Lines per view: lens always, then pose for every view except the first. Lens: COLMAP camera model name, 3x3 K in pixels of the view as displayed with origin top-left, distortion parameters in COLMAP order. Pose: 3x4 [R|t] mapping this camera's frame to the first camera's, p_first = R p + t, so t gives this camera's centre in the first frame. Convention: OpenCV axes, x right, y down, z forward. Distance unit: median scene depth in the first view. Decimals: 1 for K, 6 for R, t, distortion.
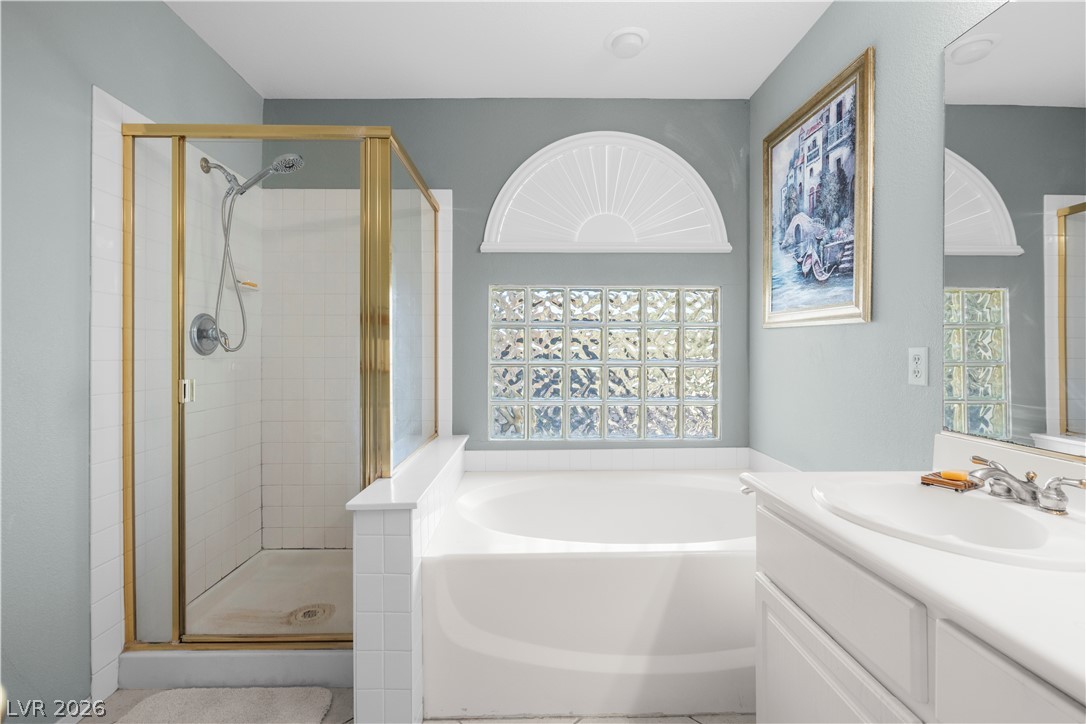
lens RADIAL K [[495.4, 0, 536.4], [0, 495.4, 350.3], [0, 0, 1]] dist [-0.006378, 0.002956]
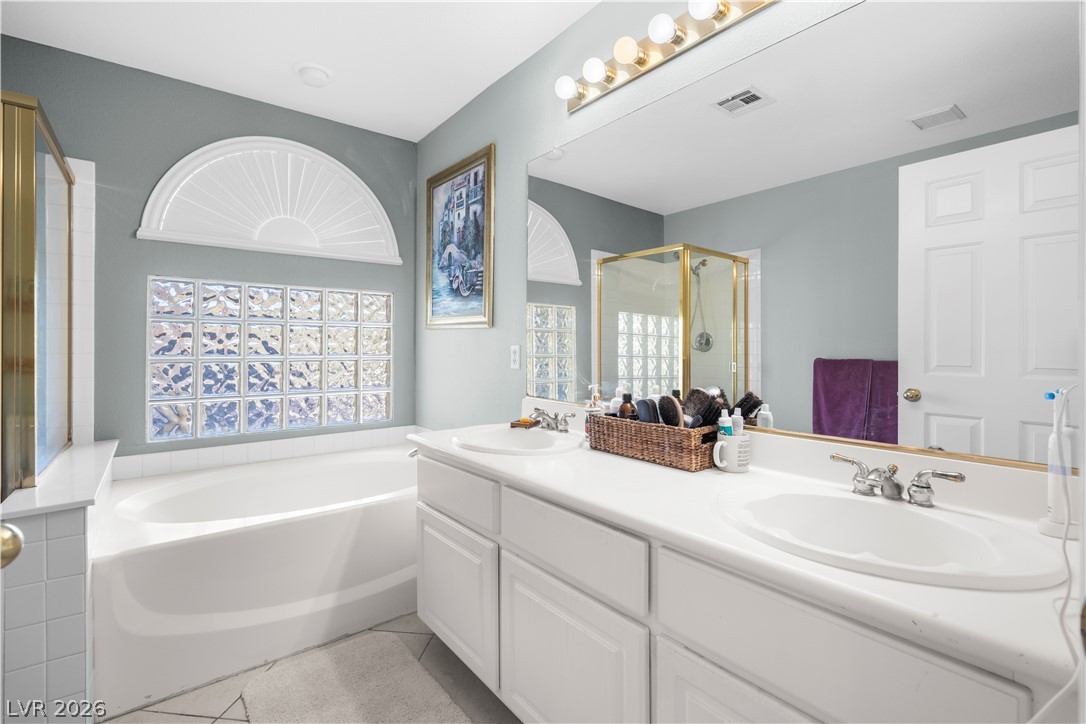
lens RADIAL K [[495.4, 0, 540.8], [0, 495.4, 344.8], [0, 0, 1]] dist [-0.006378, 0.002956]
pose [[0.797271, 0.004742, 0.603602, -0.084378], [-0.003884, 0.999989, -0.002727, -0.001601], [-0.603608, -0.000170, 0.797281, -0.221064]]
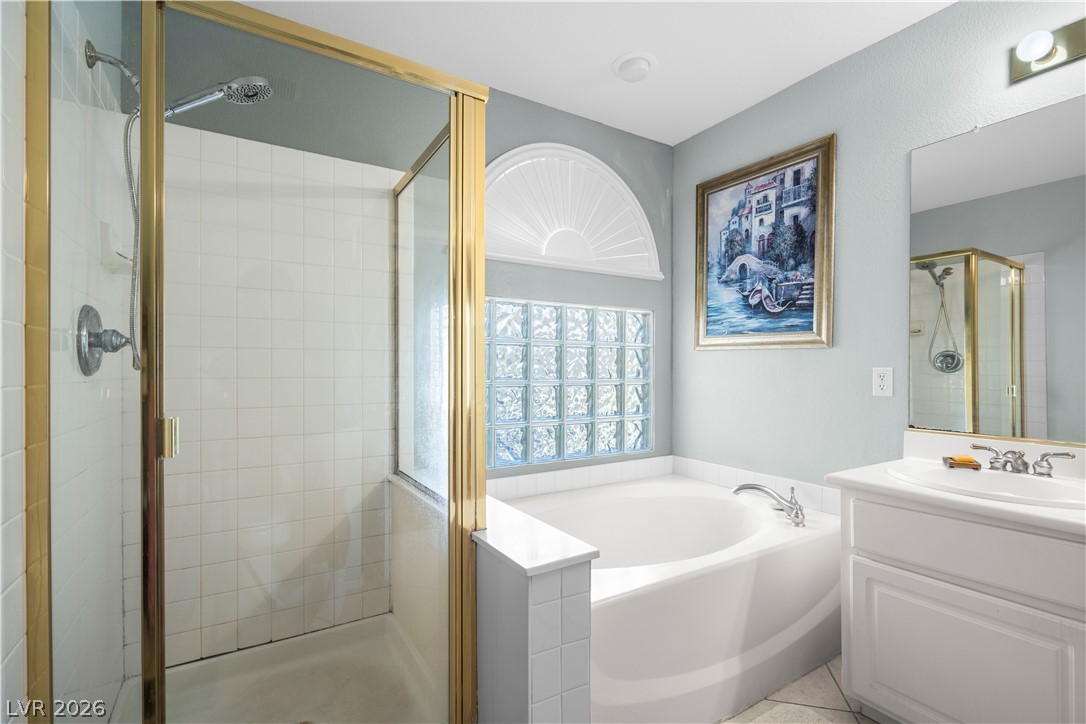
lens RADIAL K [[495.4, 0, 551.5], [0, 495.4, 371.3], [0, 0, 1]] dist [-0.006378, 0.002956]
pose [[0.862053, -0.000681, 0.506817, -0.488647], [-0.003047, 0.999974, 0.006526, -0.001535], [-0.506808, -0.007170, 0.862029, 0.210107]]
